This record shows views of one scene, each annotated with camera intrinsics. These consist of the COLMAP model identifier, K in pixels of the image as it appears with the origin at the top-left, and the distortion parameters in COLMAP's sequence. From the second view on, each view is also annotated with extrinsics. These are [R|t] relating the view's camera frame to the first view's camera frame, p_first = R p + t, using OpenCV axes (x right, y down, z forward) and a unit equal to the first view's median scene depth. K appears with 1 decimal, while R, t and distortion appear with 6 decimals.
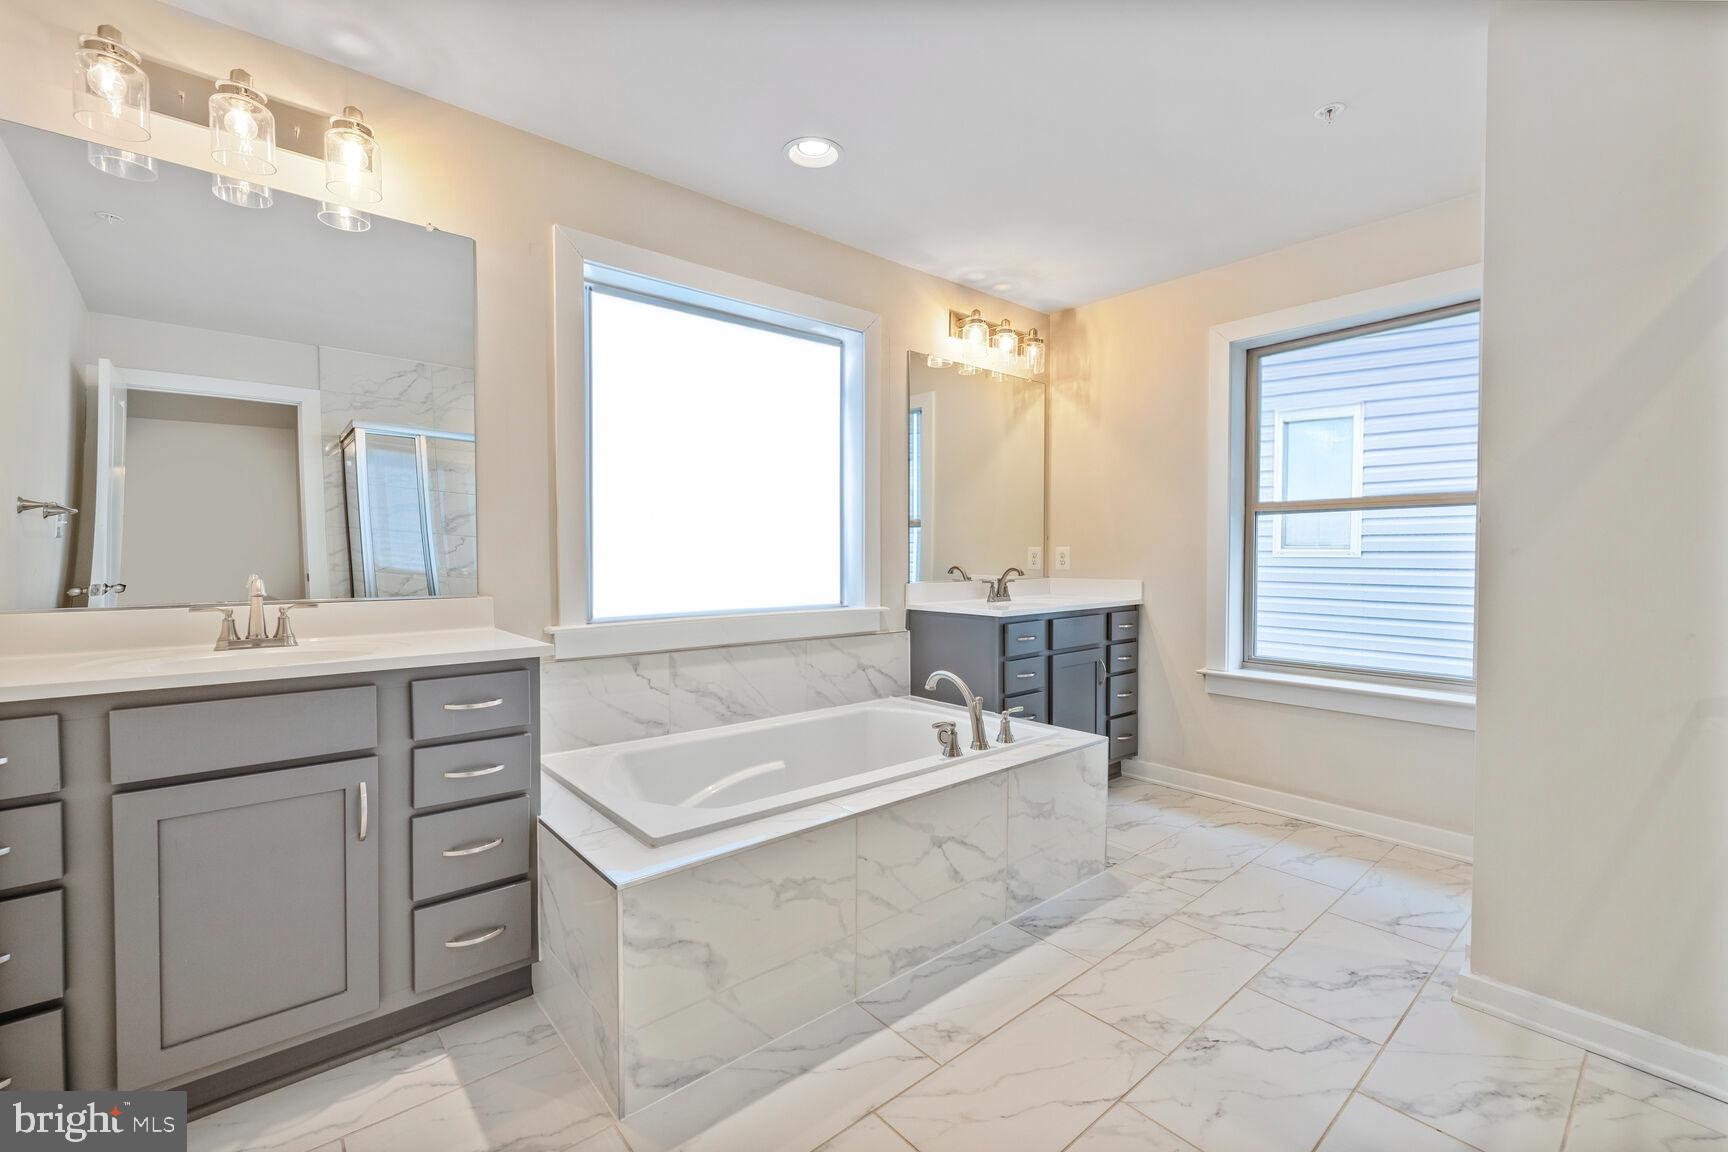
lens RADIAL K [[731.6, 0, 871.9], [0, 731.6, 574.4], [0, 0, 1]] dist [0.001343, 0.000101]
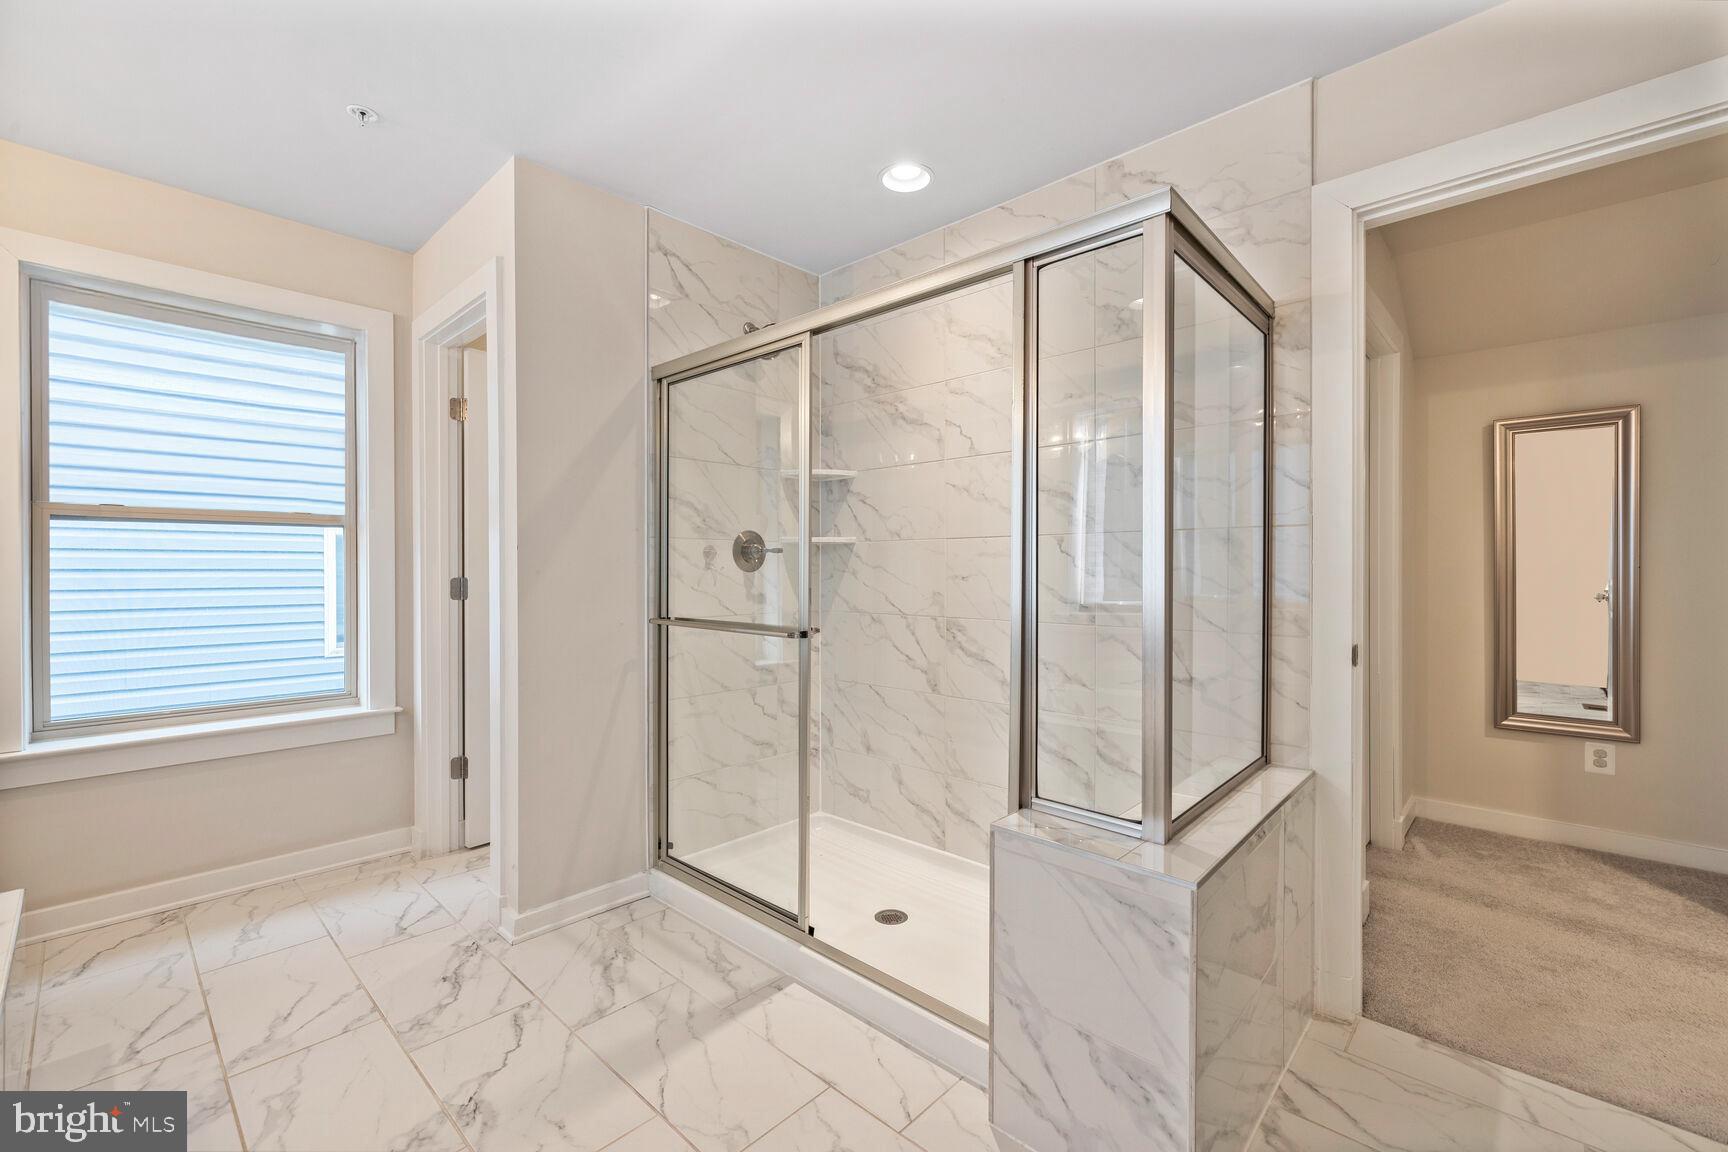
lens RADIAL K [[731.6, 0, 871.9], [0, 731.6, 574.4], [0, 0, 1]] dist [0.001343, 0.000101]
pose [[-0.104126, -0.007141, 0.994538, -0.424026], [0.030012, 0.999496, 0.010319, -0.018513], [-0.994111, 0.030923, -0.103860, 0.482790]]
